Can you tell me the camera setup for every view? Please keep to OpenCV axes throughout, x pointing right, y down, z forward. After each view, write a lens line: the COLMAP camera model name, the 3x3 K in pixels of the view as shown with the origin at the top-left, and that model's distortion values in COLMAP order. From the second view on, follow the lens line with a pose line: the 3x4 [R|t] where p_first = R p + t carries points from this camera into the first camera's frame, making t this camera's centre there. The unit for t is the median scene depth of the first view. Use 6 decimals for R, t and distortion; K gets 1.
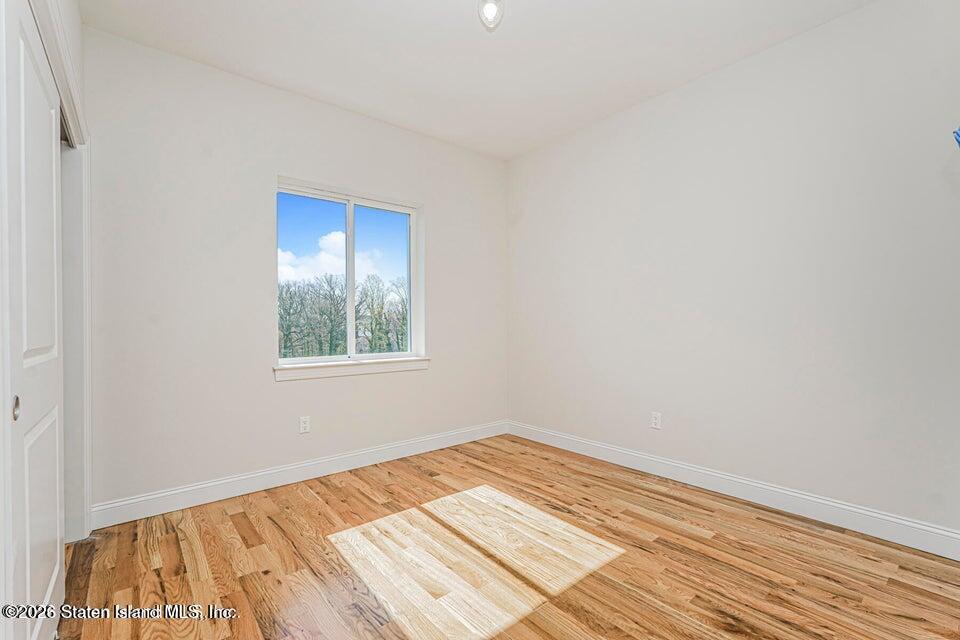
lens RADIAL K [[413.0, 0, 478.3], [0, 413.0, 325.1], [0, 0, 1]] dist [-0.002672, 0.000862]
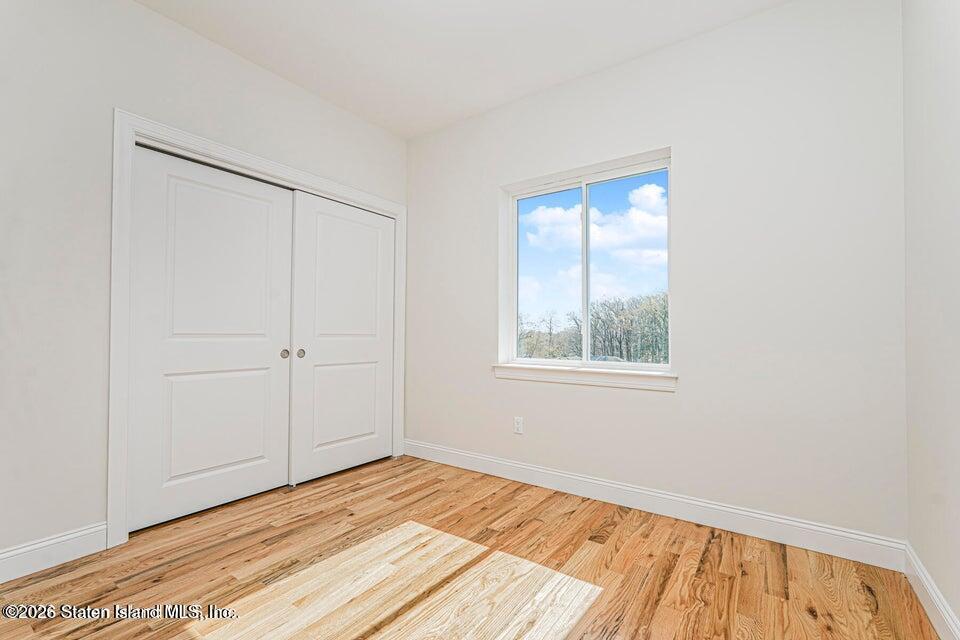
lens RADIAL K [[413.0, 0, 478.3], [0, 413.0, 325.1], [0, 0, 1]] dist [-0.002672, 0.000862]
pose [[0.276956, -0.013713, -0.960785, 0.576032], [-0.007061, 0.999842, -0.016306, 0.015972], [0.960857, 0.011300, 0.276816, 0.691671]]
